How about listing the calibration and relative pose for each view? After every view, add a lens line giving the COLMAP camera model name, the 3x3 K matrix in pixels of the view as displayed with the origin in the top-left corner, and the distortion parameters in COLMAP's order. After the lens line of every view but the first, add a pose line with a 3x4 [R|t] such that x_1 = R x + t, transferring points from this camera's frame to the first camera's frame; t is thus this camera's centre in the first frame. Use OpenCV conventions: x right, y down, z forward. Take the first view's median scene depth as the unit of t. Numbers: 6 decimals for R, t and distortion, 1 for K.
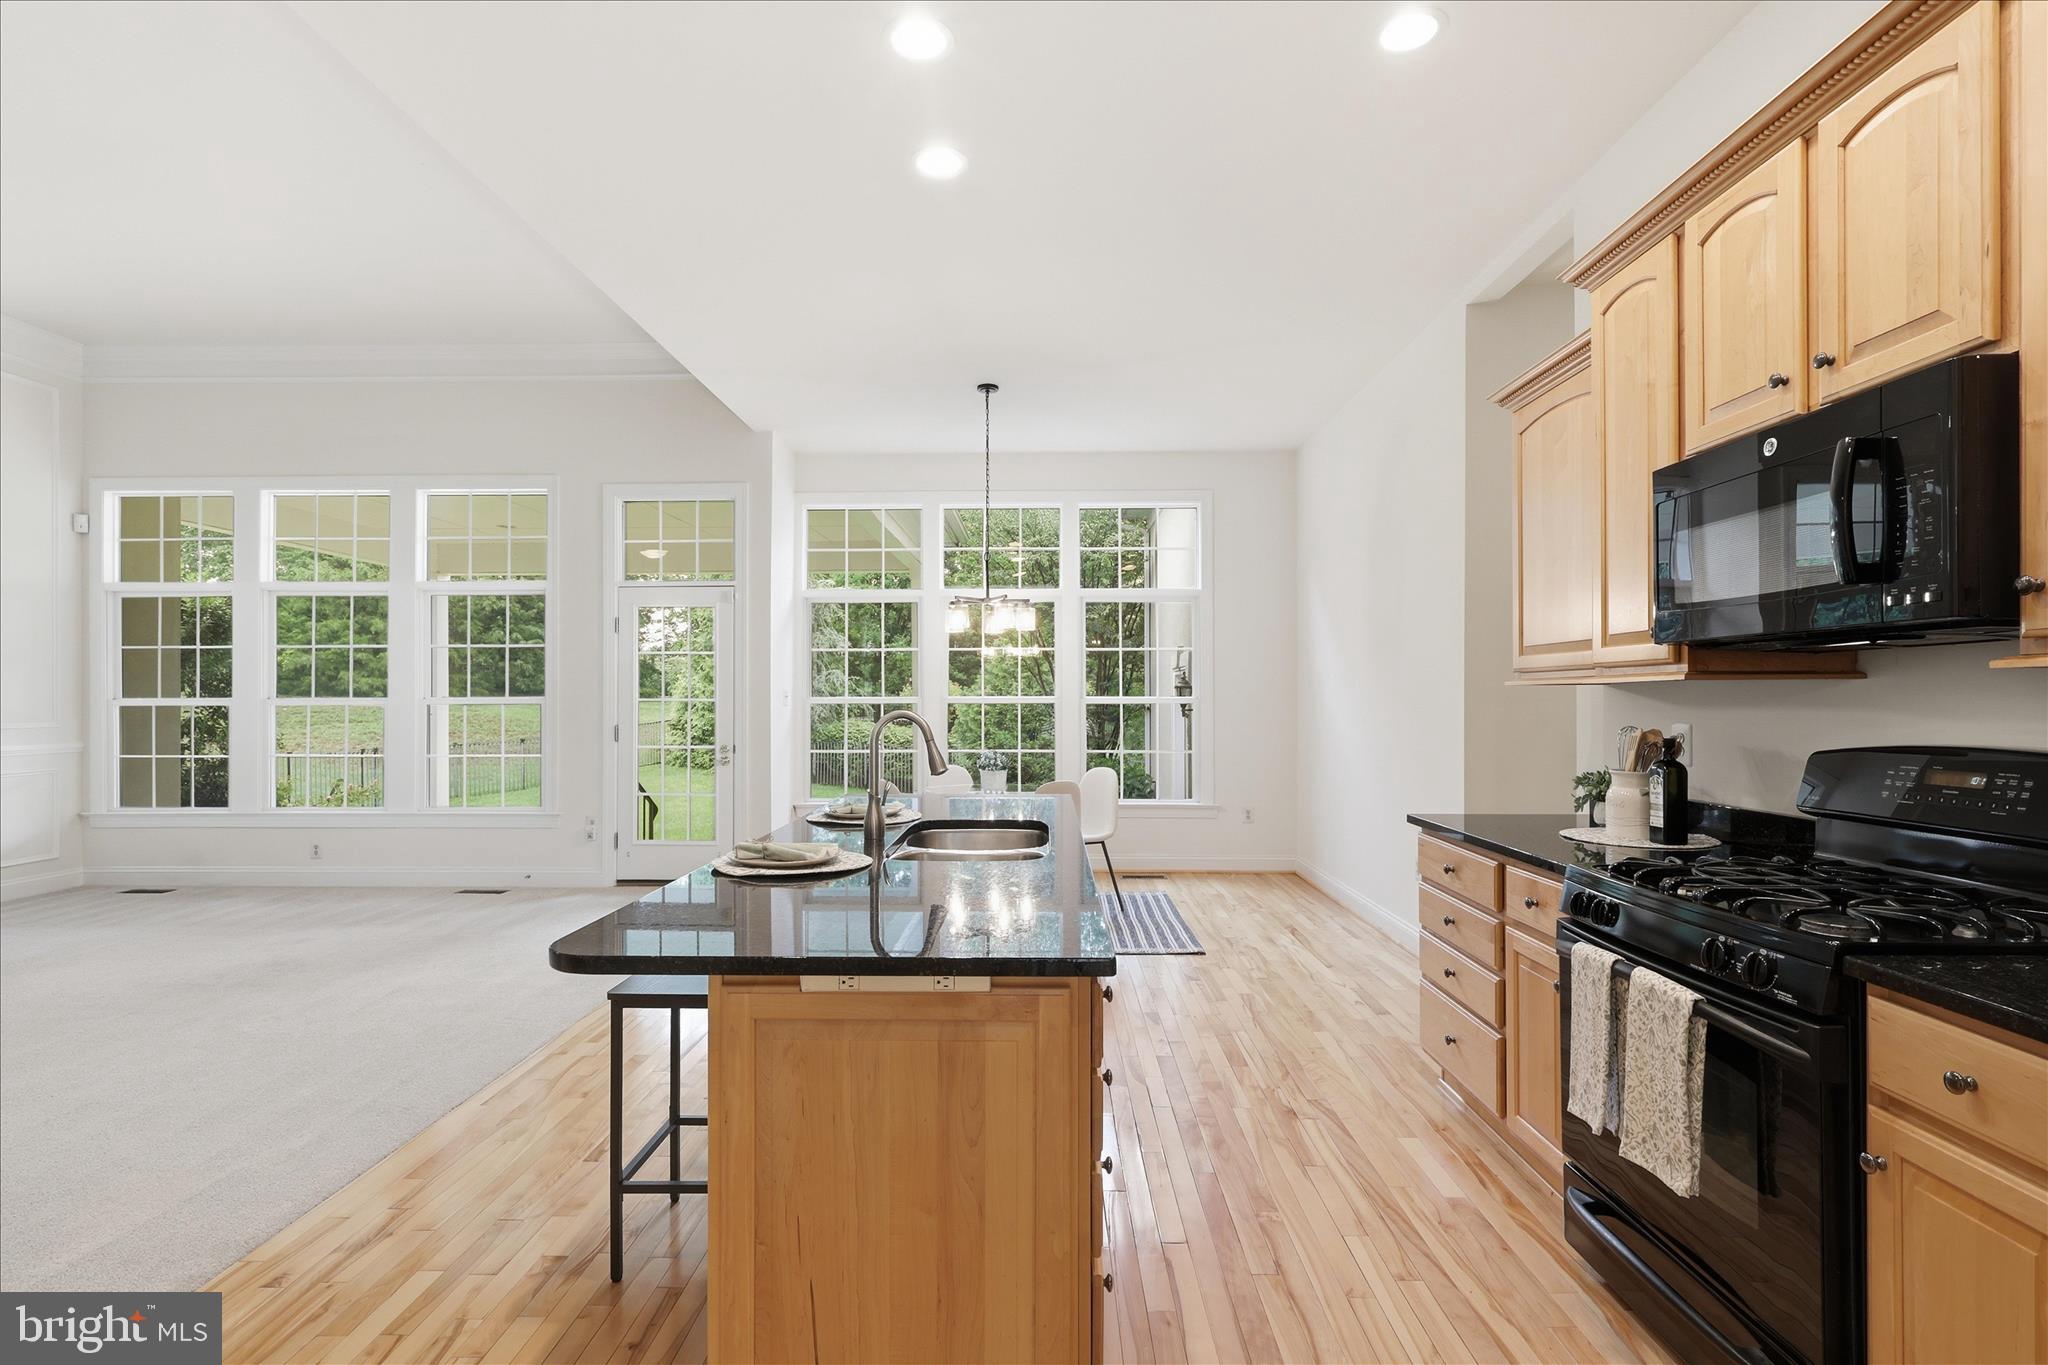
lens RADIAL K [[965.0, 0, 1023.4], [0, 965.0, 678.4], [0, 0, 1]] dist [0.000267, 0.000138]
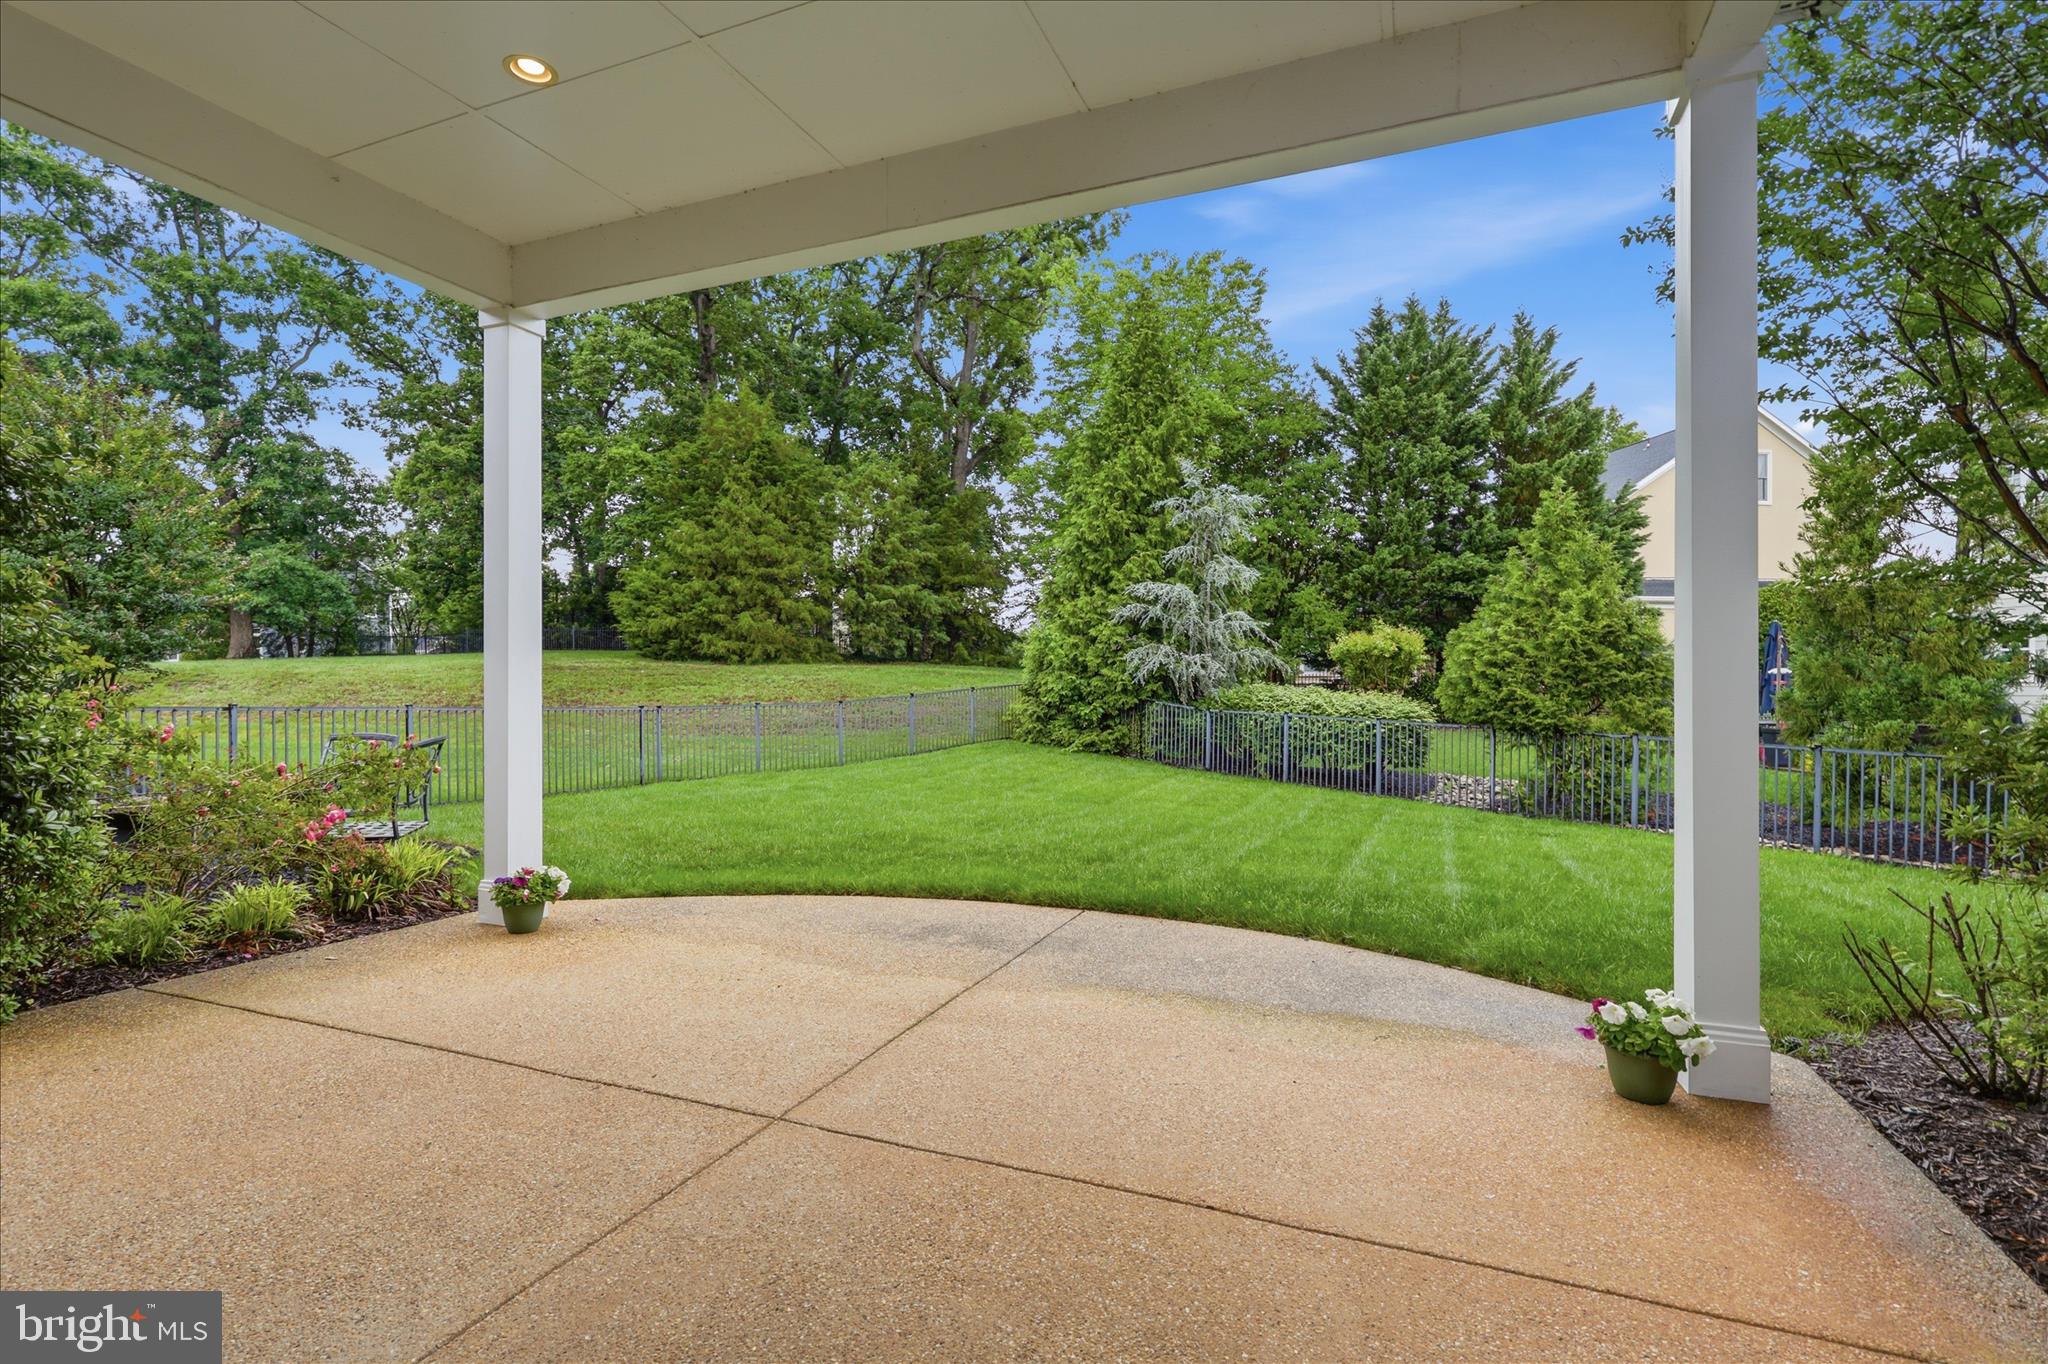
lens RADIAL K [[965.0, 0, 1023.4], [0, 965.0, 677.9], [0, 0, 1]] dist [0.000267, 0.000138]
pose [[0.932962, 0.000380, -0.359975, -0.074641], [0.006291, 0.999830, 0.017360, 0.022707], [0.359920, -0.018461, 0.932801, 0.244745]]
